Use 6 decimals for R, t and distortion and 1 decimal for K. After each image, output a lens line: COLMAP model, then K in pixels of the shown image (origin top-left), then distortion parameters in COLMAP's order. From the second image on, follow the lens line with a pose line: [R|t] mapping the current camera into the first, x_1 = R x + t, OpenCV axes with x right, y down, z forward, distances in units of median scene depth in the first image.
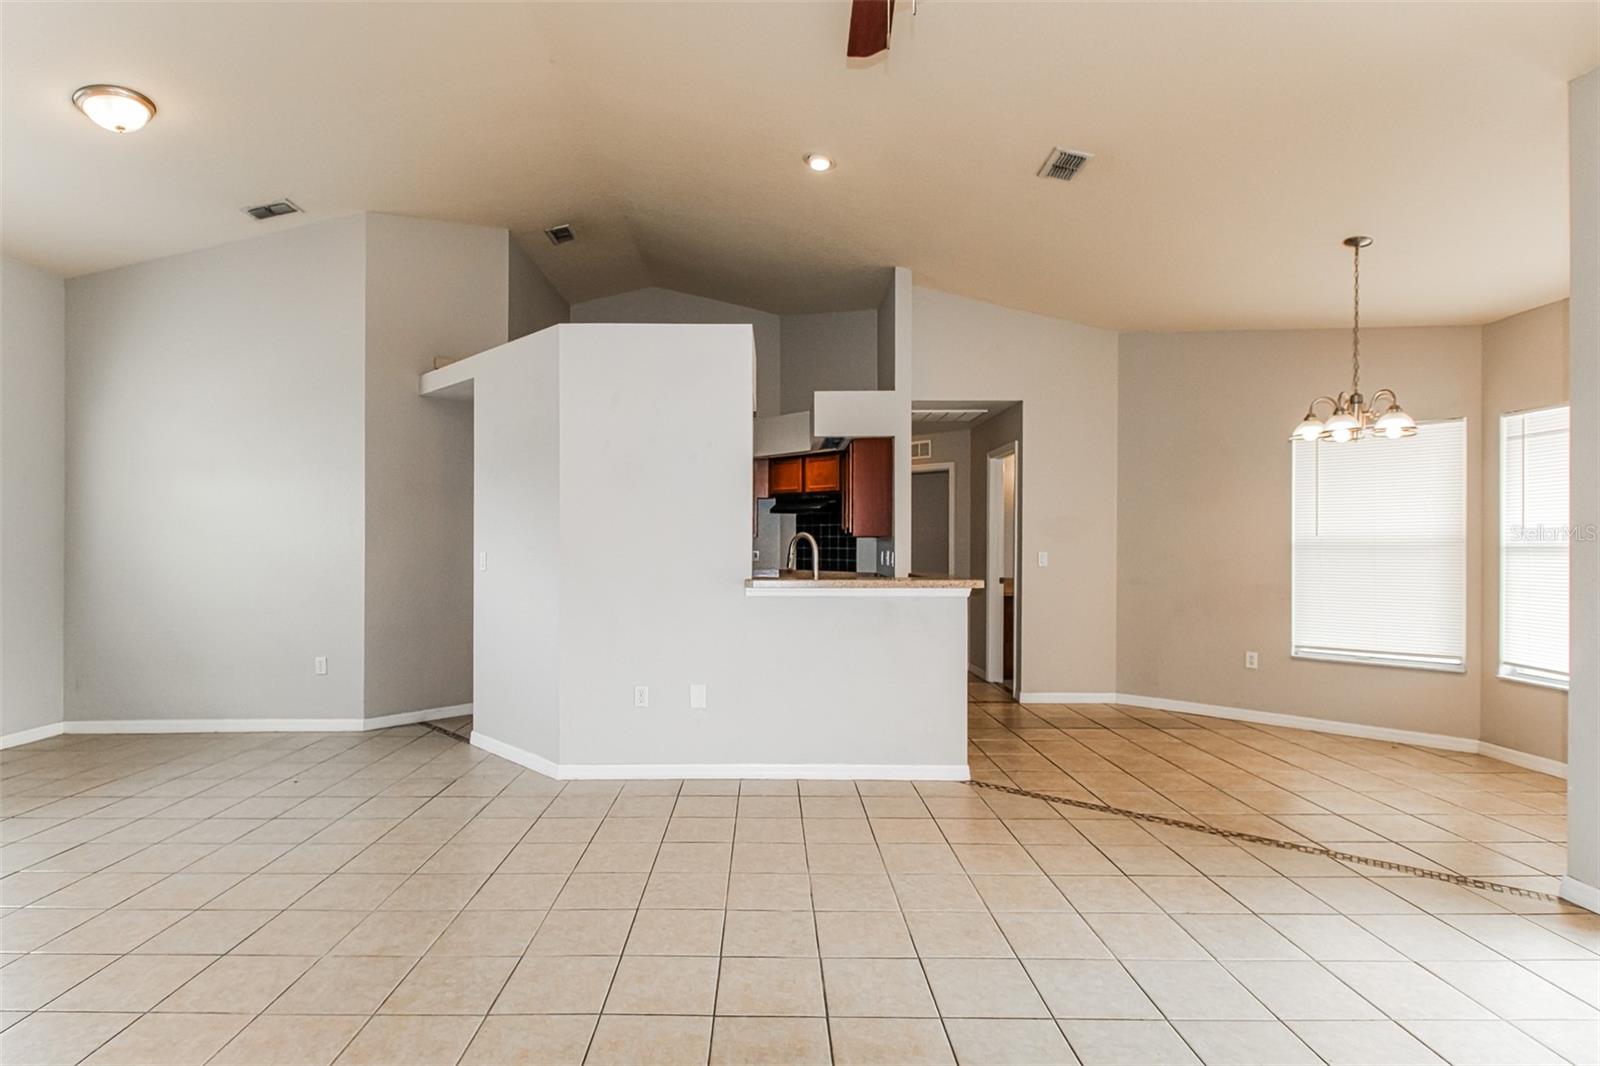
lens RADIAL K [[755.8, 0, 795.4], [0, 755.8, 536.9], [0, 0, 1]] dist [0.000164, -0.005764]
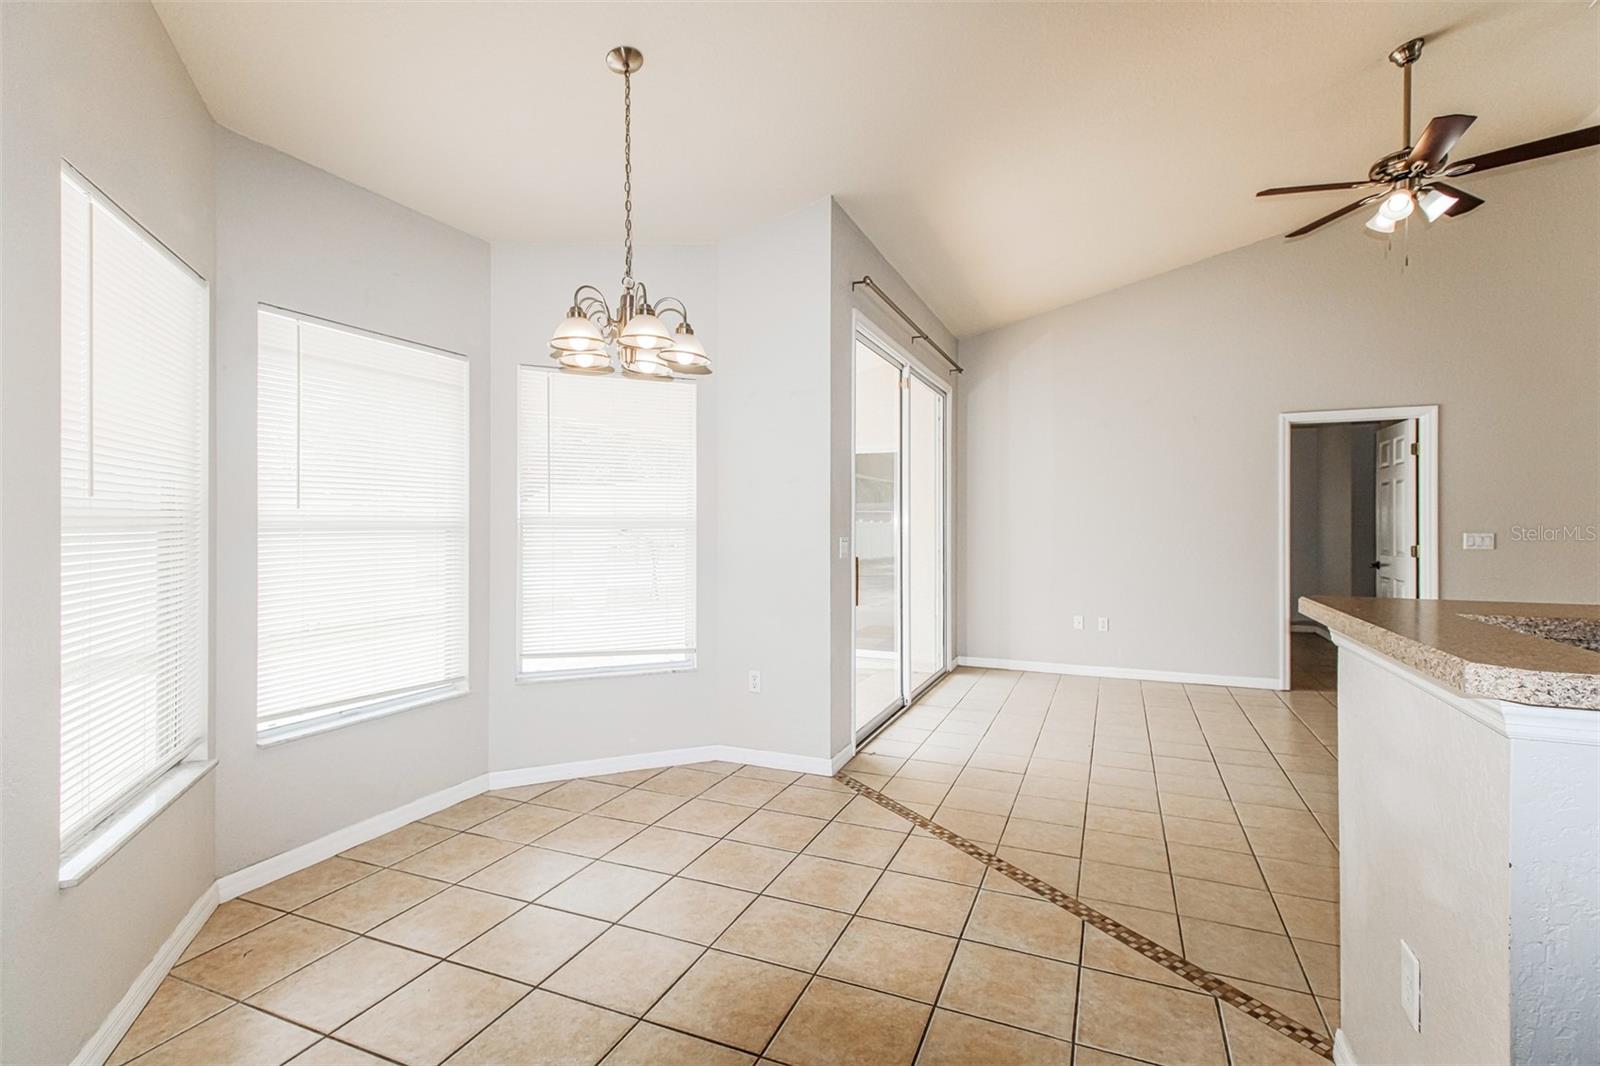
lens RADIAL K [[755.8, 0, 794.8], [0, 755.8, 532.7], [0, 0, 1]] dist [0.000164, -0.005764]
pose [[-0.911546, -0.003957, 0.411180, 0.388017], [-0.004920, 0.999987, -0.001283, 0.023435], [-0.411169, -0.003193, -0.911553, 1.752314]]
